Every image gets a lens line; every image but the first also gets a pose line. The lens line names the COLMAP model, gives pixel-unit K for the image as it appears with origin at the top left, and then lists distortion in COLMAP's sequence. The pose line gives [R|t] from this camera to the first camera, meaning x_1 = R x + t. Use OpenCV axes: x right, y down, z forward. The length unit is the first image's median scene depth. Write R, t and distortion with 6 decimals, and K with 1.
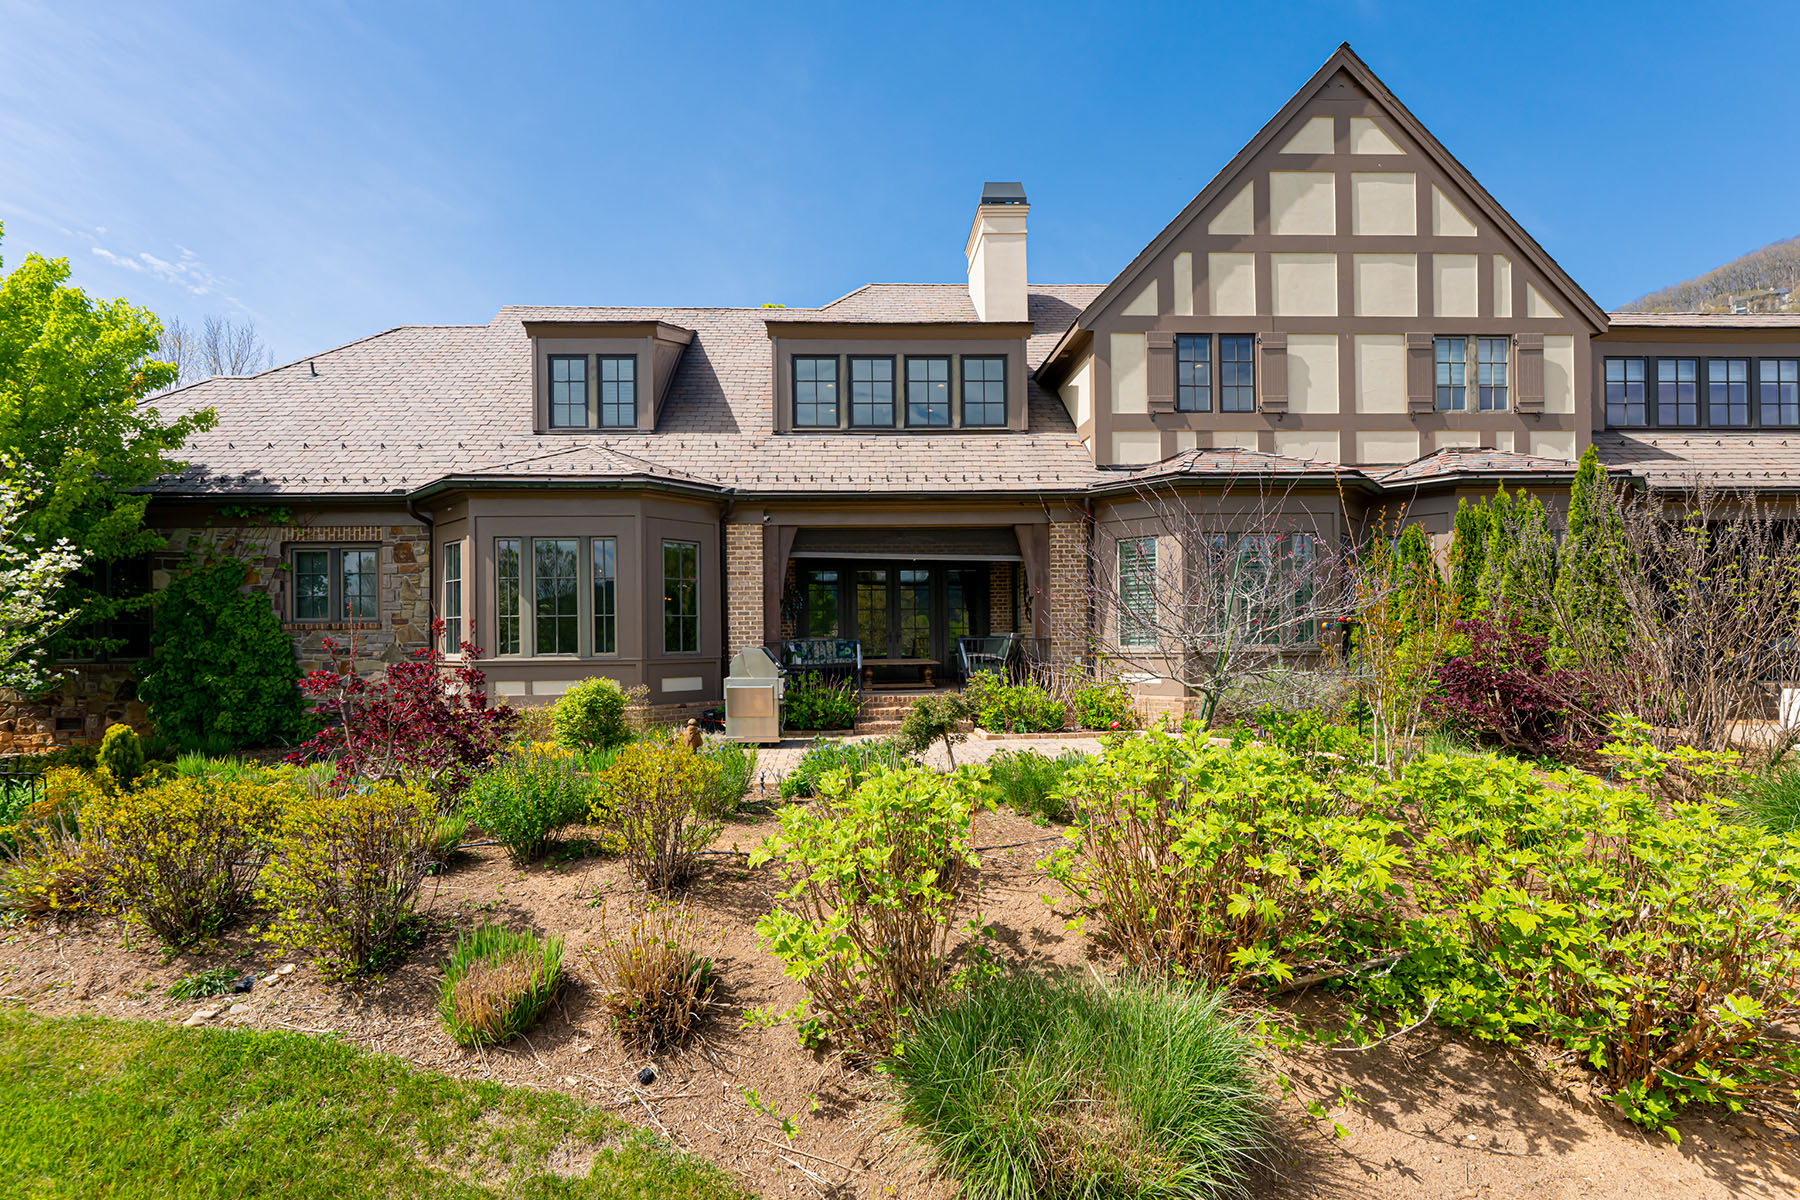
lens RADIAL K [[832.1, 0, 900.0], [0, 832.1, 600.0], [0, 0, 1]] dist [-0.000449, 0.000031]
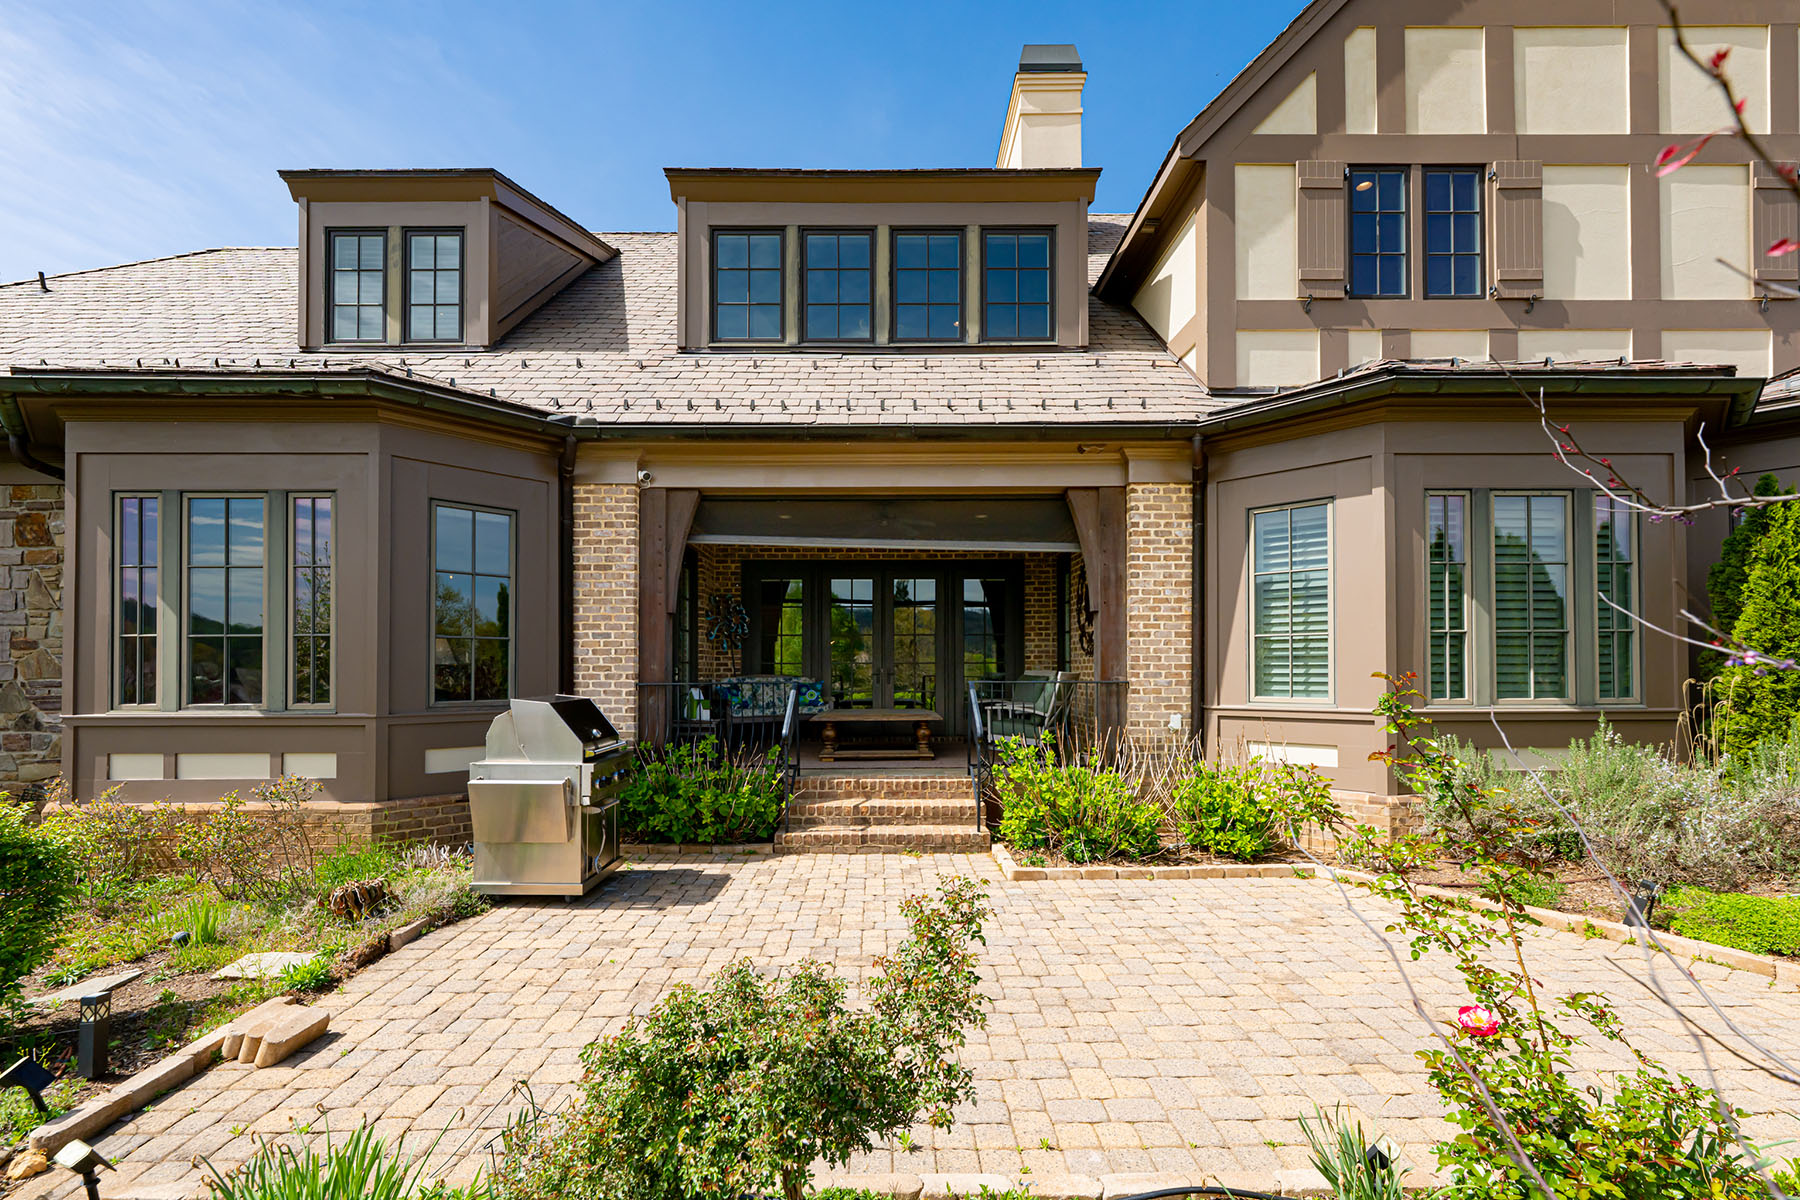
lens RADIAL K [[725.7, 0, 899.8], [0, 725.7, 660.0], [0, 0, 1]] dist [0.001599, 0.000024]
pose [[0.997804, 0.007322, -0.065835, 0.052719], [-0.005355, 0.999535, 0.030012, 0.015629], [0.066024, -0.029593, 0.997379, 0.462377]]
